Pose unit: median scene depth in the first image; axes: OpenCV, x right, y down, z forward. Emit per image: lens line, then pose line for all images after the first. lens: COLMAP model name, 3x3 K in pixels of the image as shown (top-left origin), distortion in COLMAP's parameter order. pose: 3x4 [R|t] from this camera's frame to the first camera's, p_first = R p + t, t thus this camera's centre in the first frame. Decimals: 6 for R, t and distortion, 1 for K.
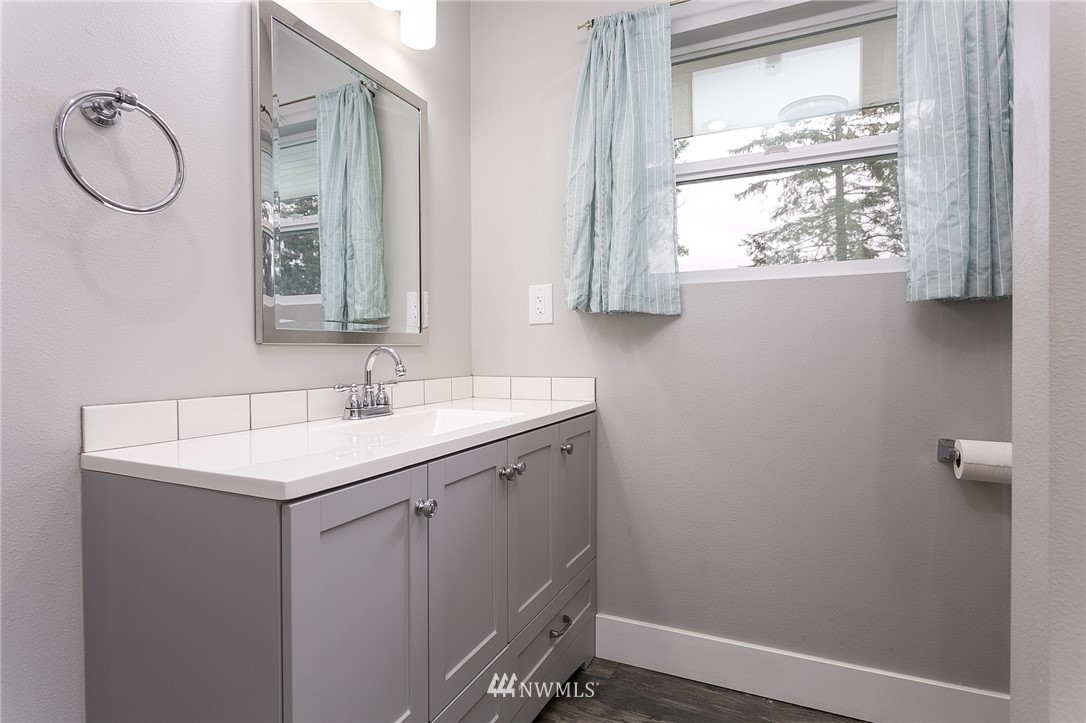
lens RADIAL K [[558.1, 0, 543.4], [0, 558.1, 359.7], [0, 0, 1]] dist [-0.006297, 0.000634]
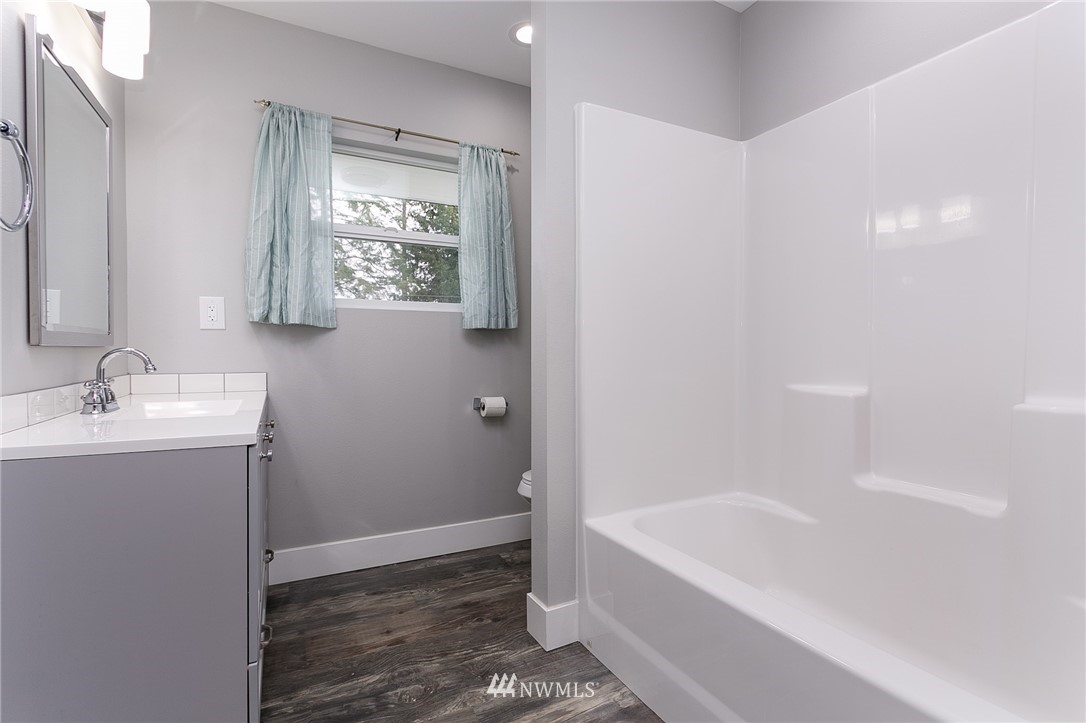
lens RADIAL K [[510.7, 0, 542.0], [0, 510.7, 358.9], [0, 0, 1]] dist [-0.003508, 0.001730]
pose [[0.613846, -0.004586, 0.789412, -0.486362], [0.002786, 0.999989, 0.003643, -0.002953], [-0.789421, -0.000037, 0.613852, -0.260556]]
